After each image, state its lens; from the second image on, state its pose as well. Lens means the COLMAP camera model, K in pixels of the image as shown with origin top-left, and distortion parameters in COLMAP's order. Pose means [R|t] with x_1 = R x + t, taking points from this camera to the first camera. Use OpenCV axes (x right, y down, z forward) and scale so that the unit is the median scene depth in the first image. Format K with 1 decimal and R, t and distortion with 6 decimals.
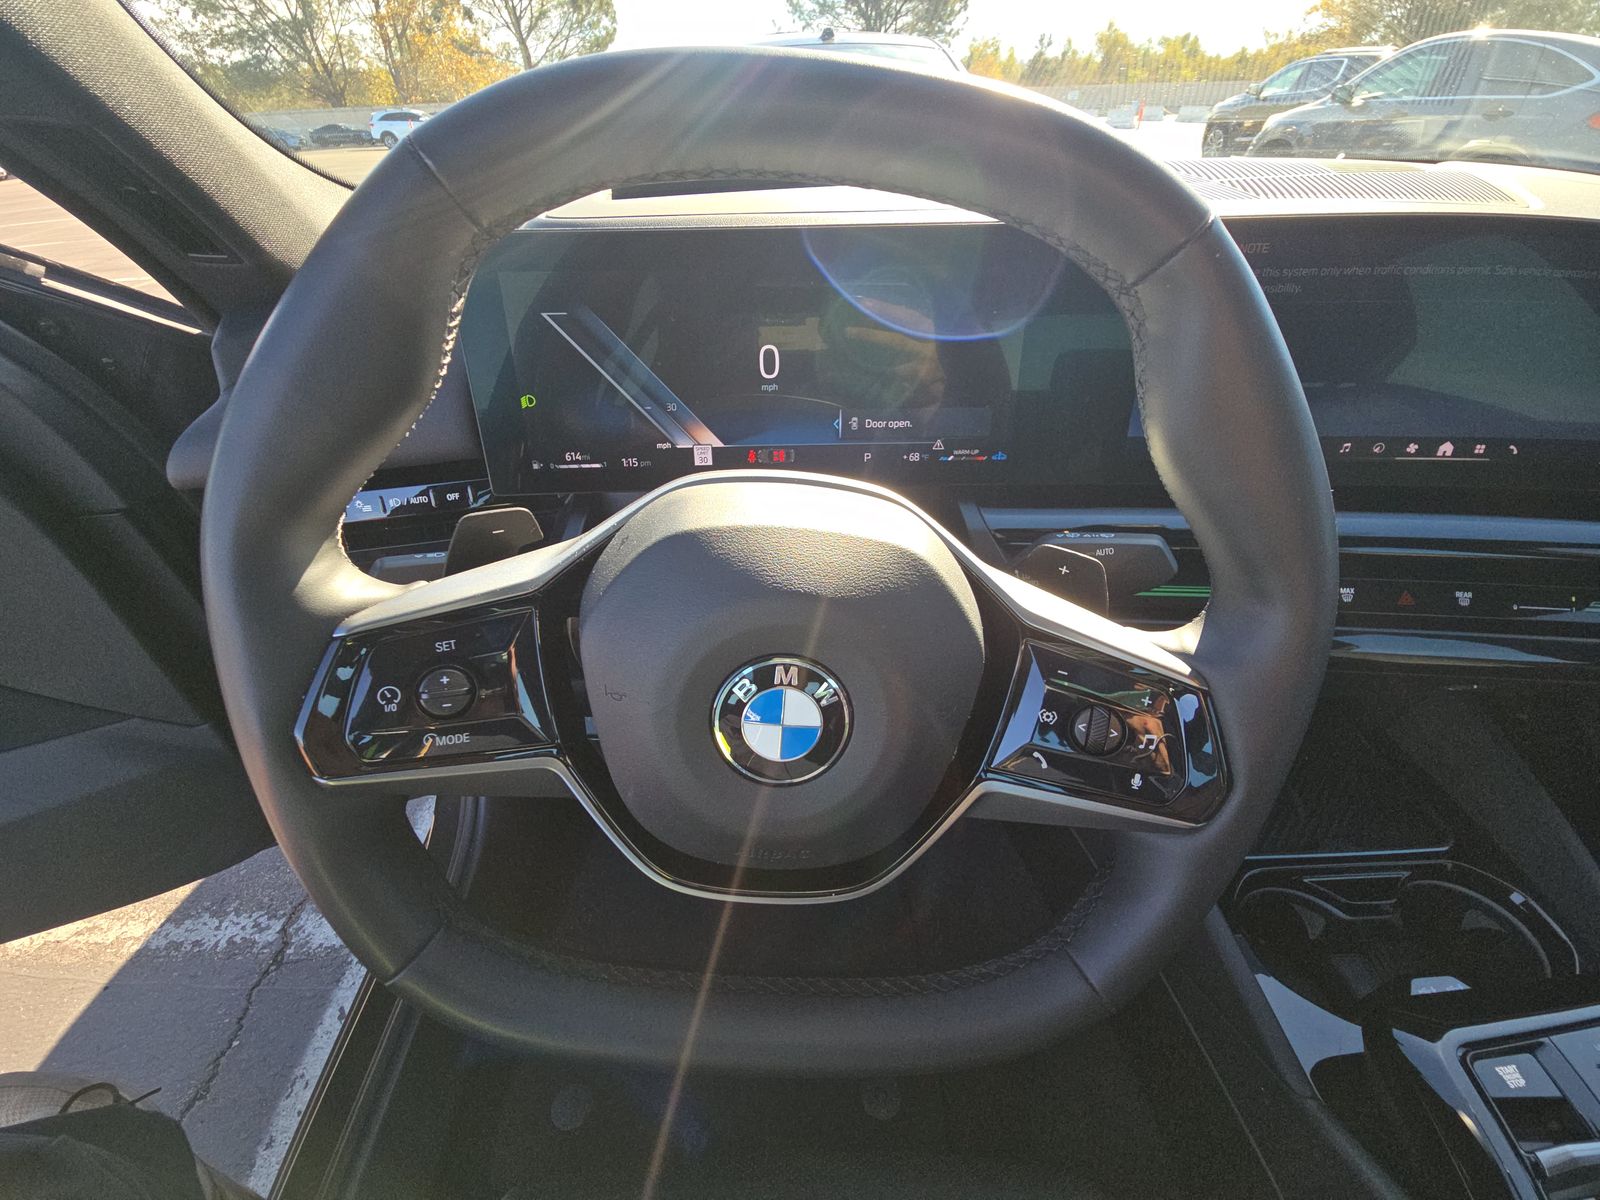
lens RADIAL K [[645.4, 0, 786.5], [0, 645.4, 605.0], [0, 0, 1]] dist [0.001933, -0.006158]
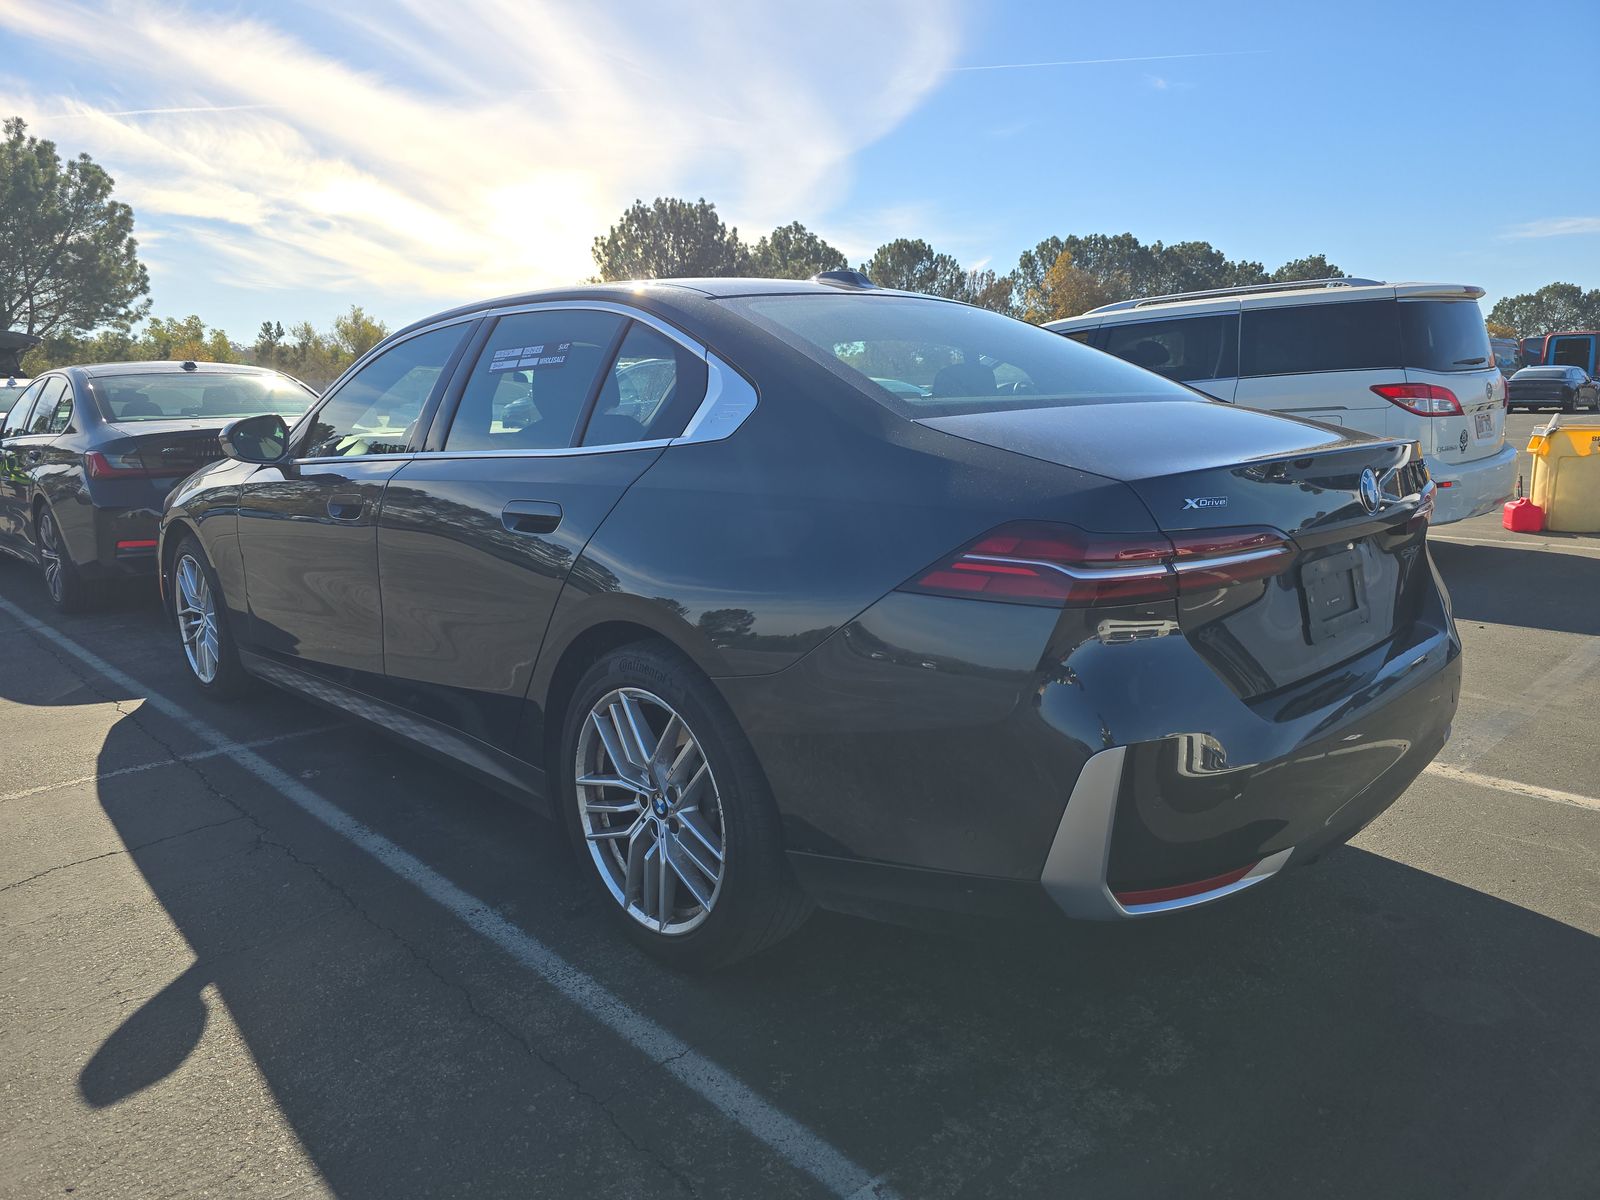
lens RADIAL K [[1088.5, 0, 806.4], [0, 1088.5, 640.9], [0, 0, 1]] dist [0.030517, -0.020735]
pose [[0.740118, -0.140737, 0.657586, -0.041447], [0.409025, 0.870391, -0.274078, 0.060149], [-0.533783, 0.471819, 0.701756, -0.082252]]
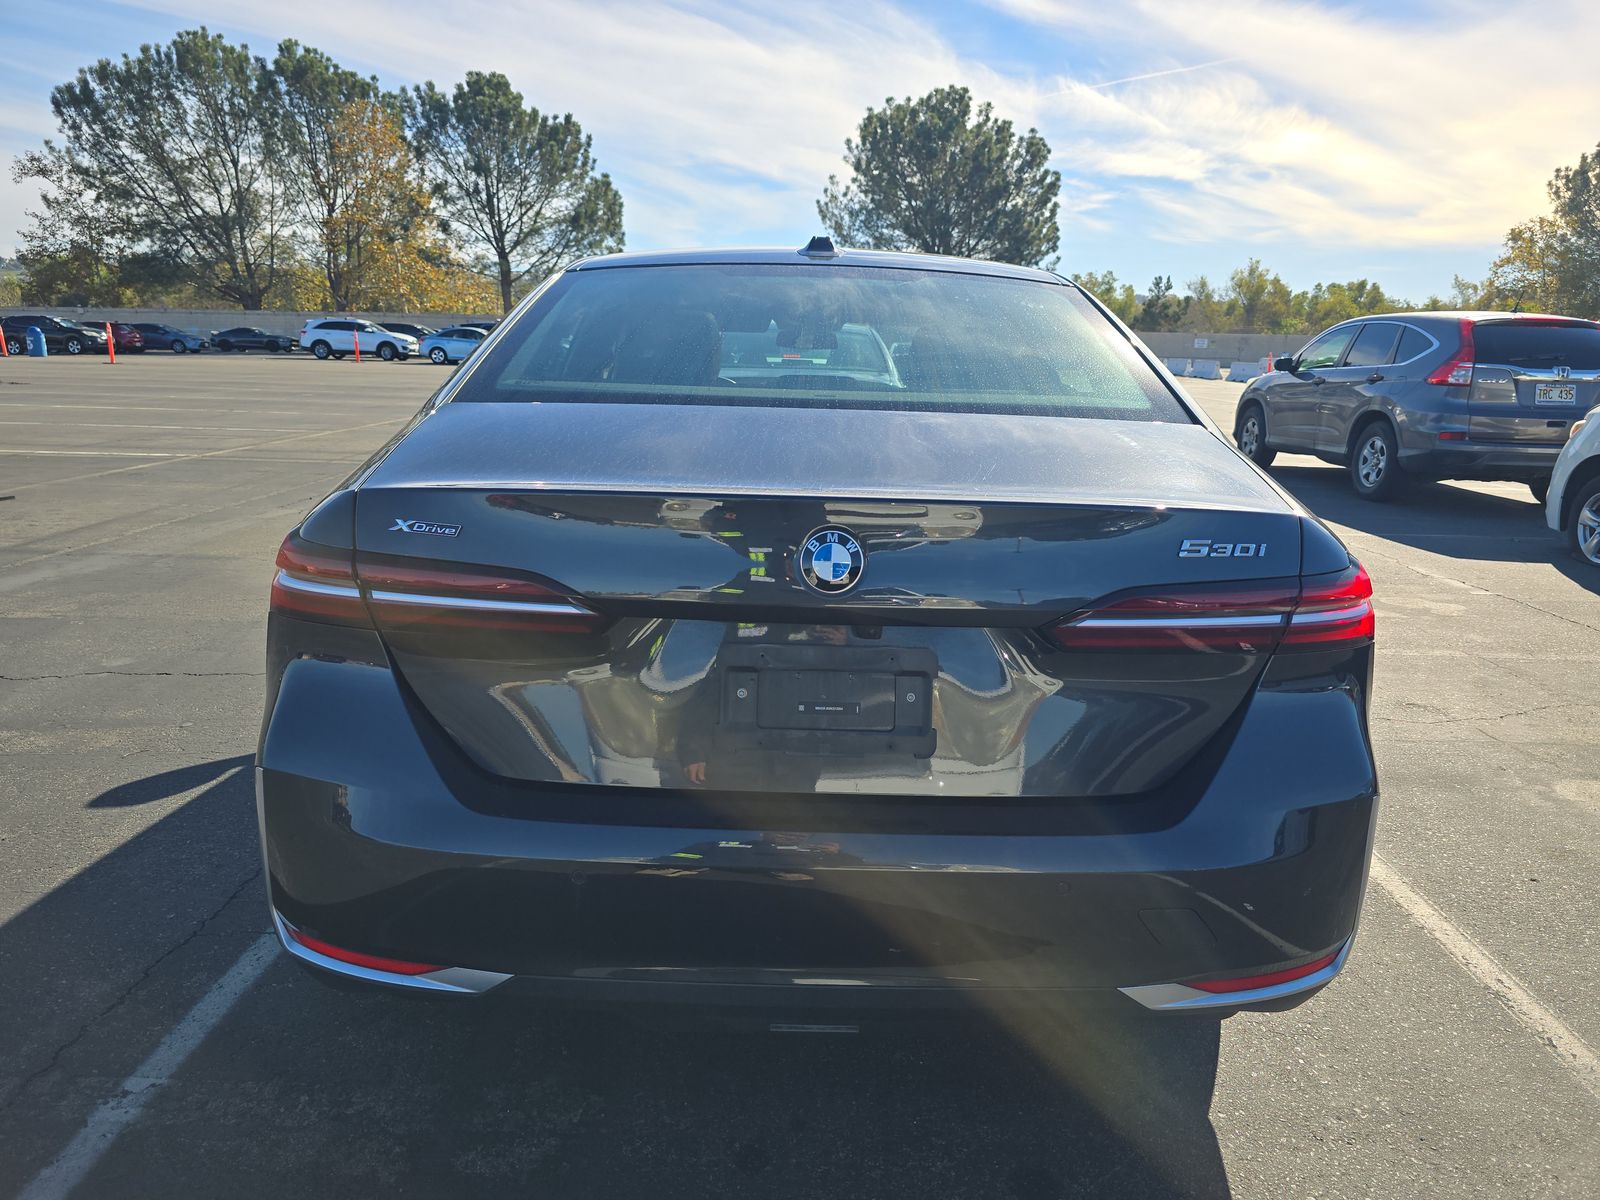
lens RADIAL K [[1088.5, 0, 804.5], [0, 1088.5, 641.8], [0, 0, 1]] dist [0.030517, -0.020735]
pose [[0.998657, 0.051109, -0.008534, 0.001552], [-0.050577, 0.925650, -0.374986, 0.065354], [-0.011265, 0.374914, 0.926991, -0.092978]]
